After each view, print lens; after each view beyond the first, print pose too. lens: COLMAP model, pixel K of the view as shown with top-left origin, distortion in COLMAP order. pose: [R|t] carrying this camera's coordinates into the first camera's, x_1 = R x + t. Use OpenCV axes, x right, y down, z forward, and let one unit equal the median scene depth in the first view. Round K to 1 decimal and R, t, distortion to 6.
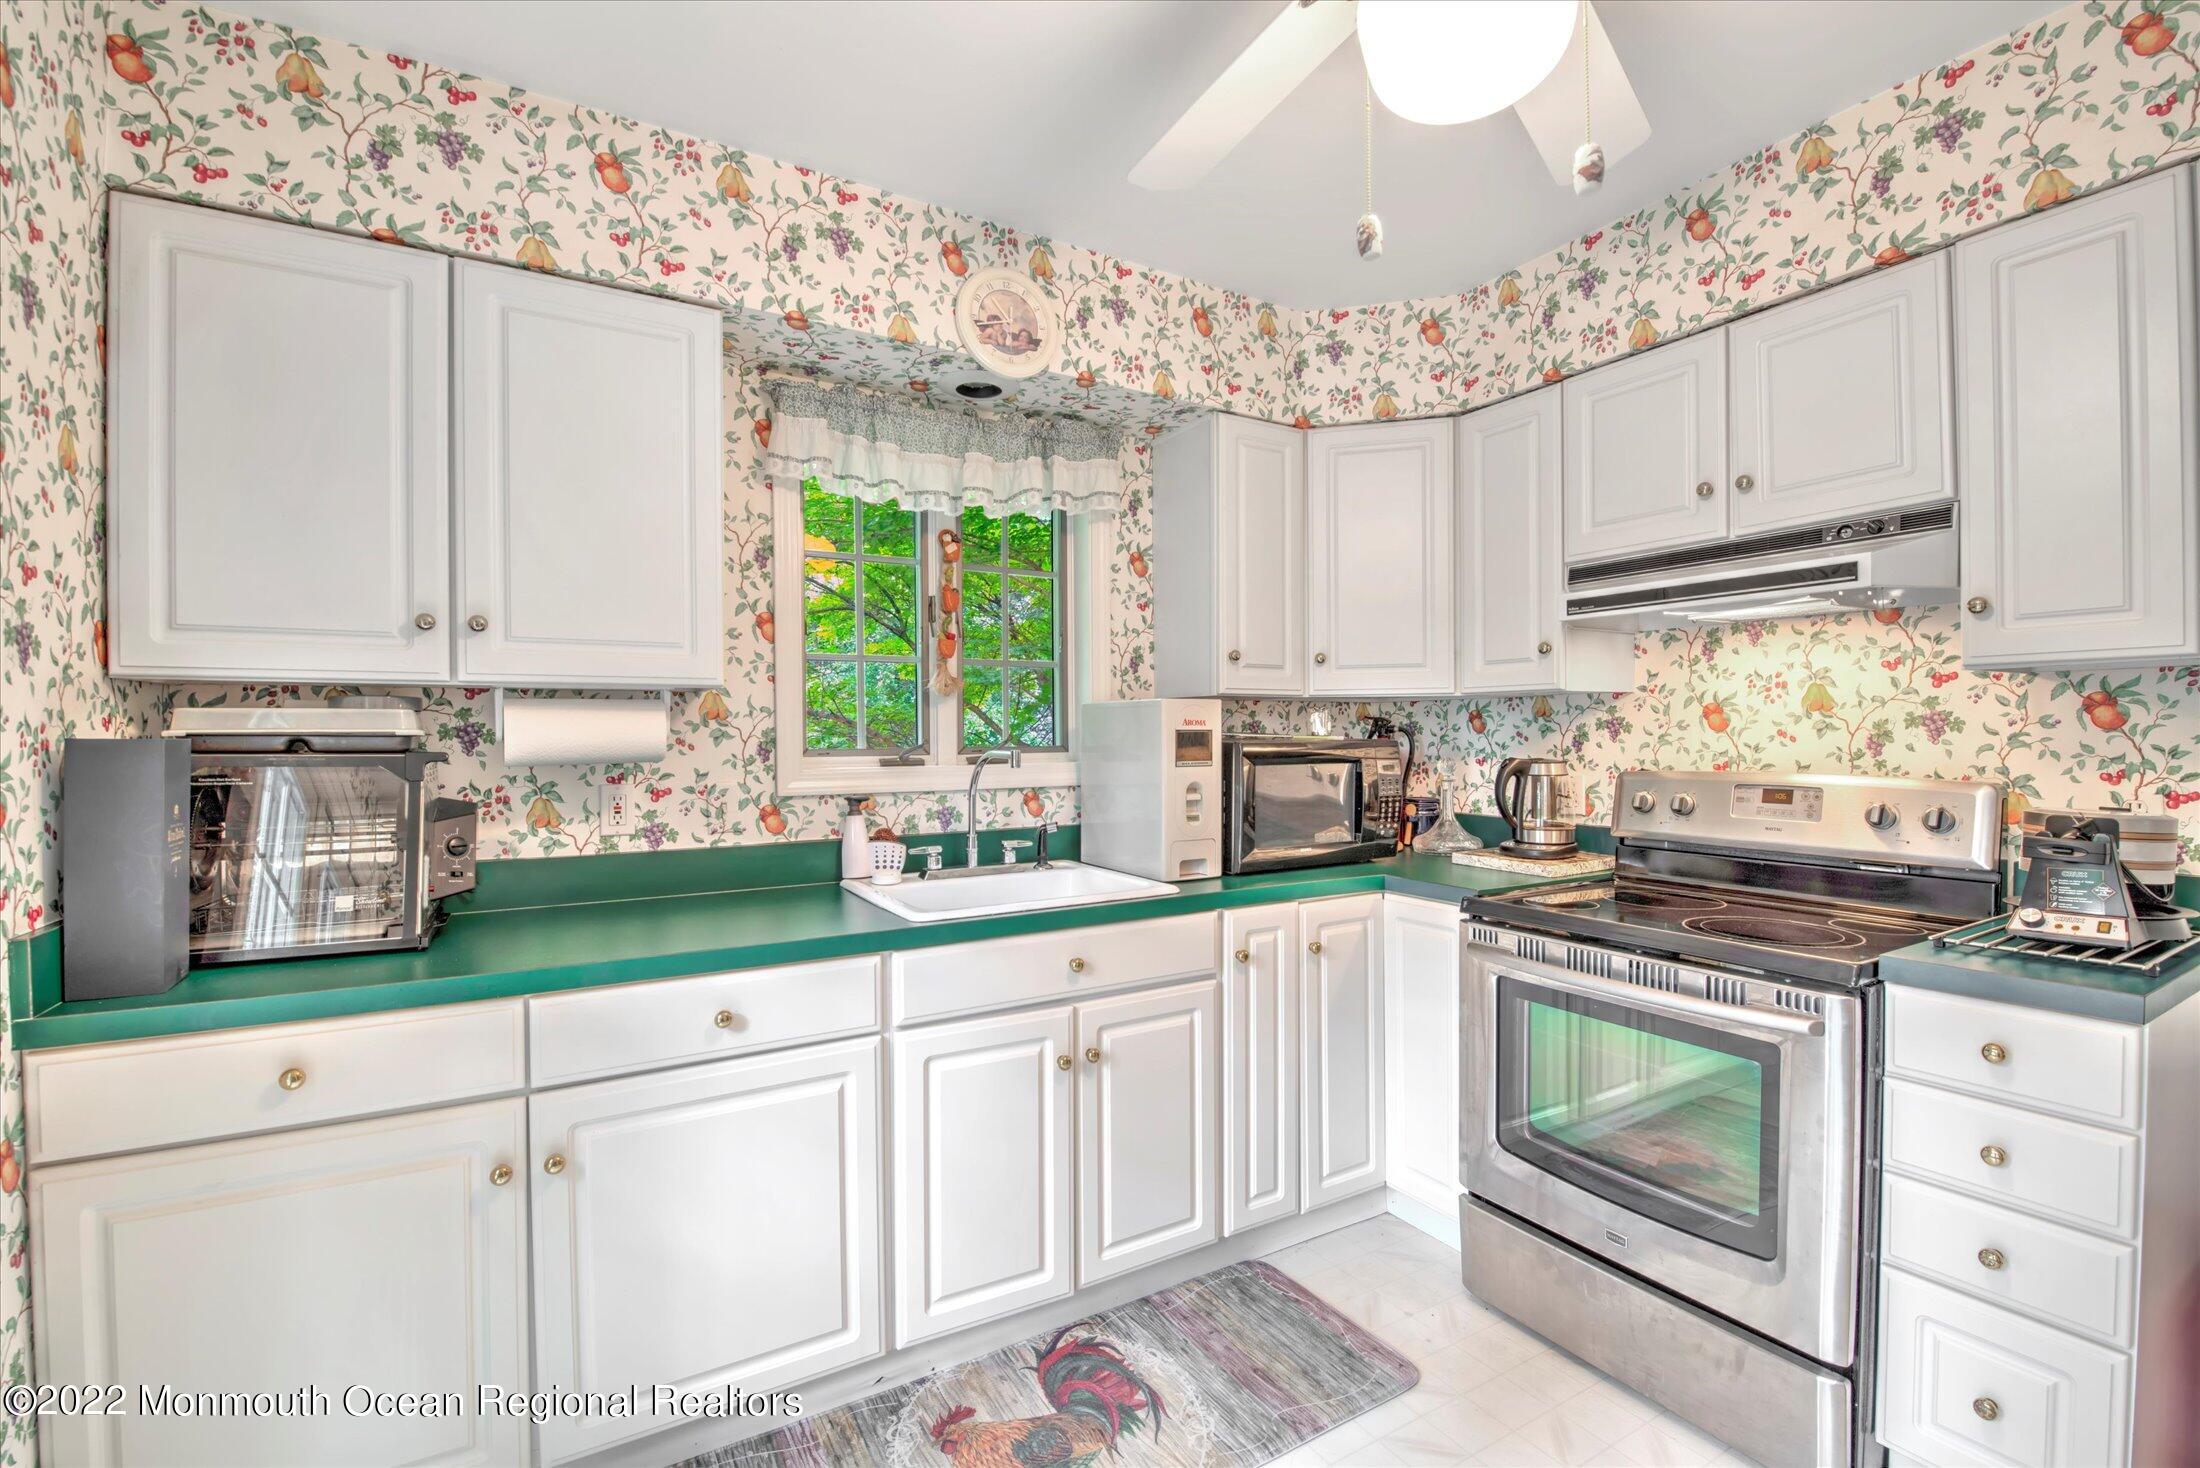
lens RADIAL K [[946.9, 0, 1105.5], [0, 946.9, 740.7], [0, 0, 1]] dist [-0.012424, -0.003415]
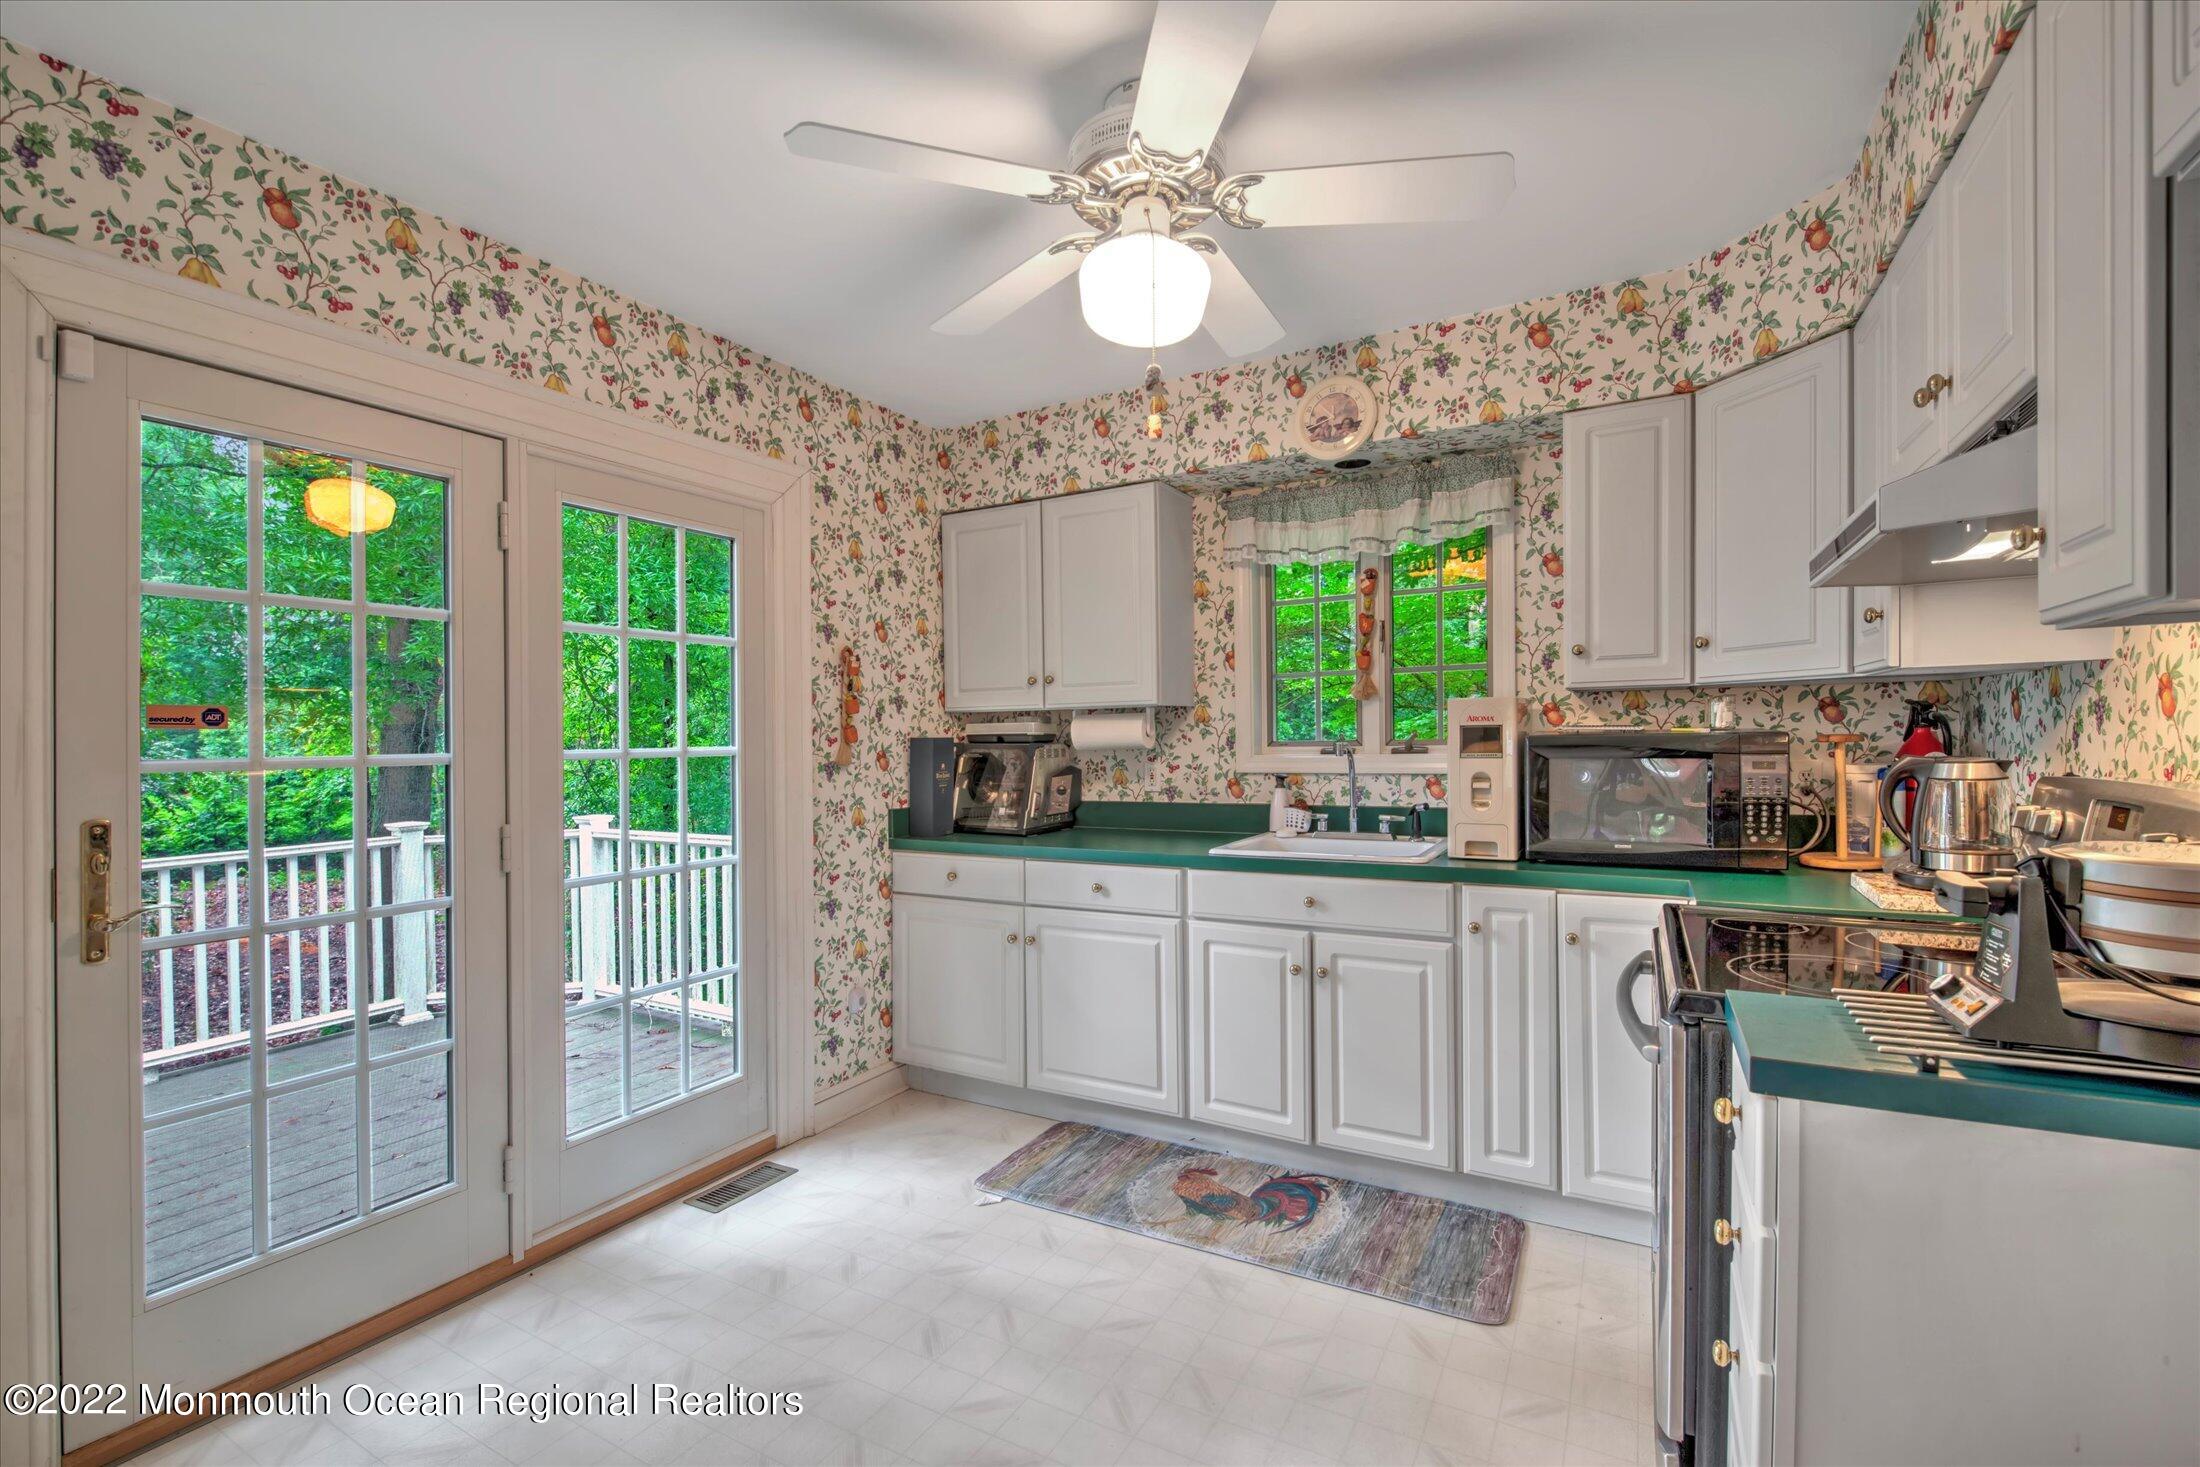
lens RADIAL K [[946.9, 0, 1089.7], [0, 946.9, 728.7], [0, 0, 1]] dist [-0.012424, -0.003415]
pose [[0.497265, -0.008801, -0.867554, 0.891205], [0.008997, 0.999947, -0.004988, -0.006054], [0.867552, -0.005325, 0.497318, 0.049073]]
